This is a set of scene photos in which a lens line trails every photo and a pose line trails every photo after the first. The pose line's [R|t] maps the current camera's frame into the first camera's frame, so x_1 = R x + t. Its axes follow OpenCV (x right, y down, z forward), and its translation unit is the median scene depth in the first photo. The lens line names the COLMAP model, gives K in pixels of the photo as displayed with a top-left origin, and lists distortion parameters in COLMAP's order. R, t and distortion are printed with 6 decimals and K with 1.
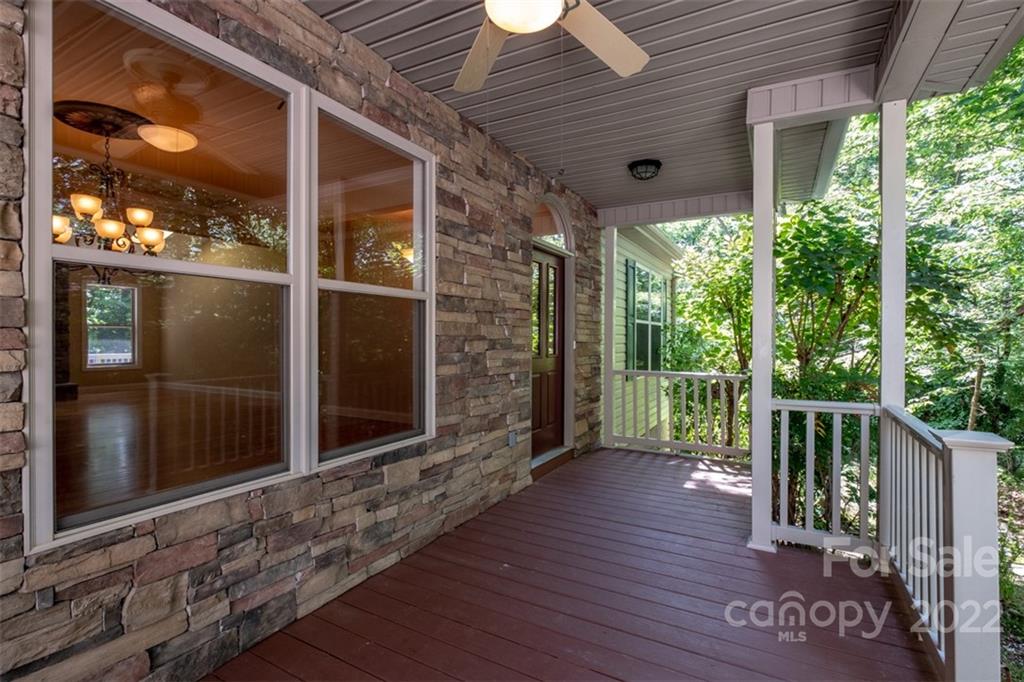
lens RADIAL K [[466.7, 0, 519.2], [0, 466.7, 339.5], [0, 0, 1]] dist [-0.002456, -0.000463]
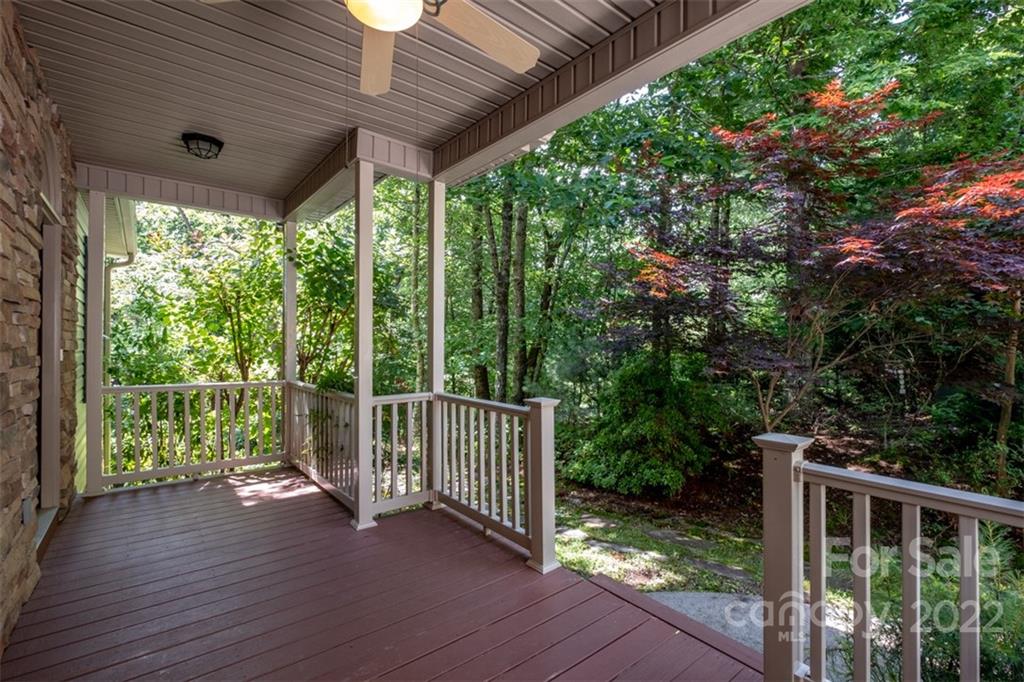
lens RADIAL K [[466.7, 0, 518.0], [0, 466.7, 342.7], [0, 0, 1]] dist [-0.002456, -0.000463]
pose [[0.378462, 0.002435, 0.925613, -0.301971], [0.001494, 0.999994, -0.003242, -0.003795], [-0.925615, 0.002610, 0.378456, 0.154267]]
